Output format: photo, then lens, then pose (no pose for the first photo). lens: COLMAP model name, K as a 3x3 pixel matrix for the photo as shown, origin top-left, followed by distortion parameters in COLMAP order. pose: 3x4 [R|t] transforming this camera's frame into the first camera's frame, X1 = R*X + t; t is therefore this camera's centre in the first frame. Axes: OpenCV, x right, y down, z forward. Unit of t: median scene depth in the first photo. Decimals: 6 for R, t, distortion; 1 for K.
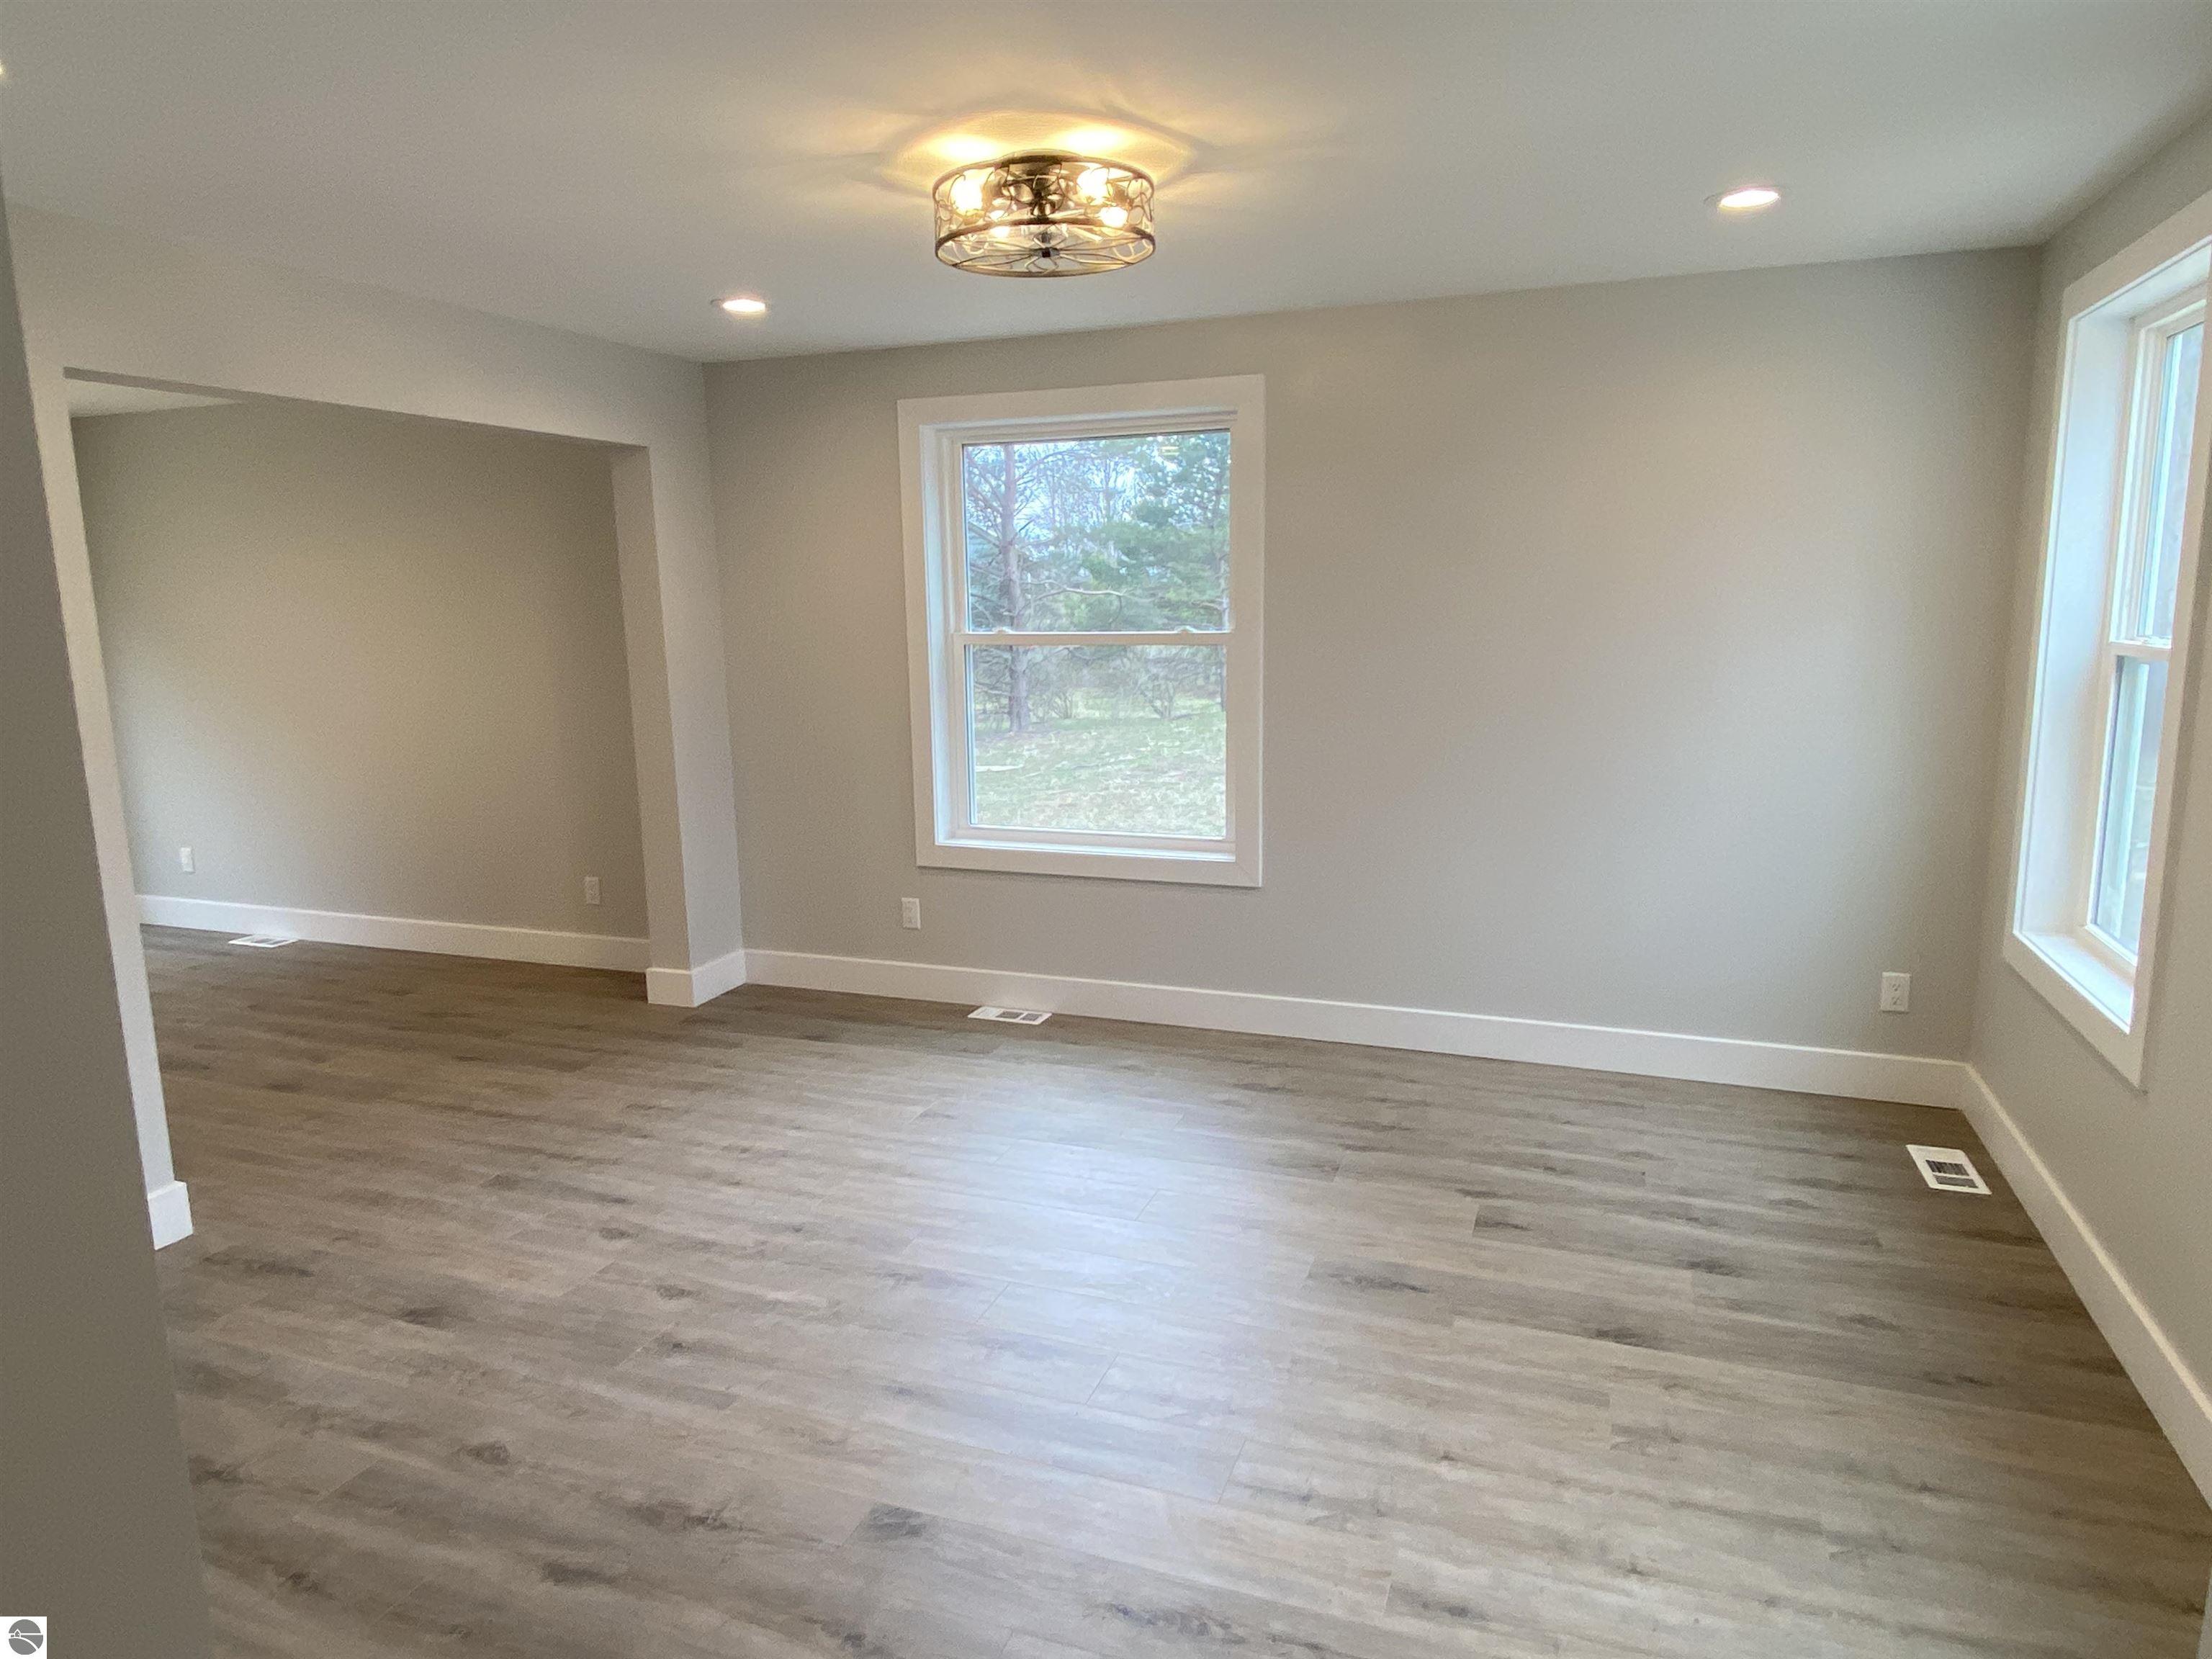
lens RADIAL K [[1357.2, 0, 1109.4], [0, 1357.2, 822.8], [0, 0, 1]] dist [0.021316, -0.010552]
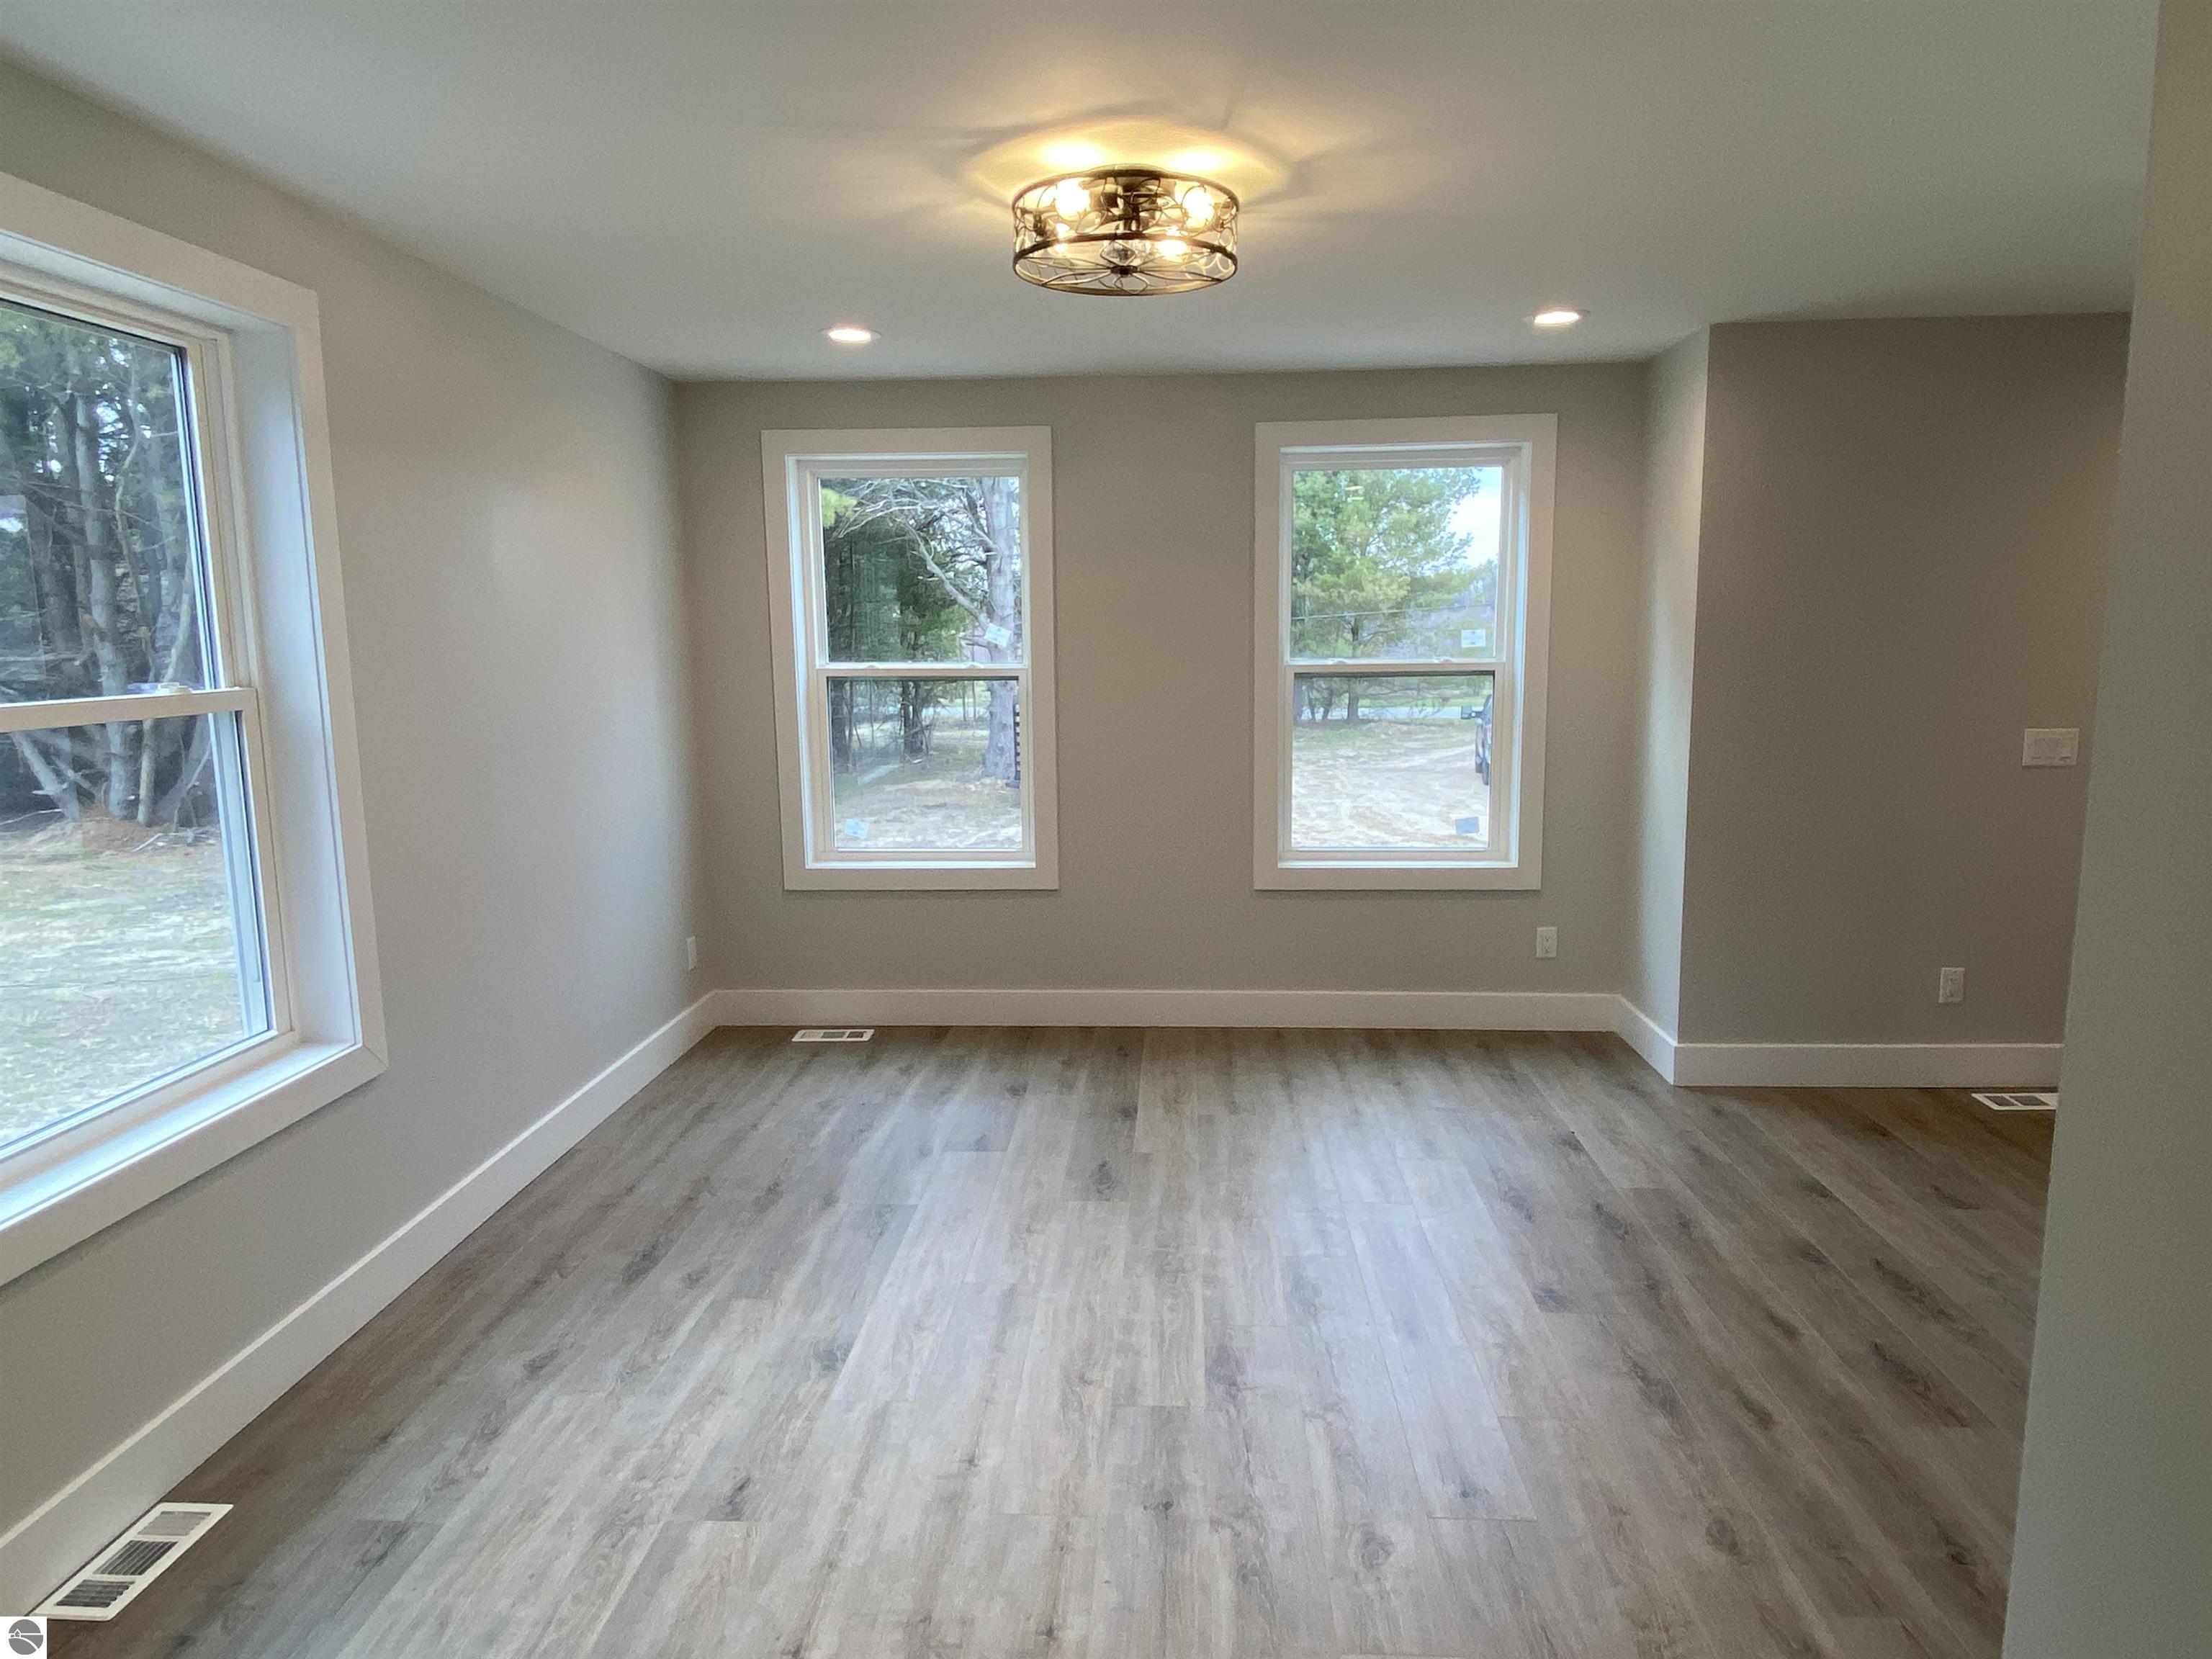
lens RADIAL K [[1357.2, 0, 1108.7], [0, 1357.2, 826.1], [0, 0, 1]] dist [0.021316, -0.010552]
pose [[-0.299934, -0.124439, 0.945809, -0.880832], [0.175302, 0.967382, 0.182869, -0.186367], [-0.937715, 0.220651, -0.268336, 1.183226]]
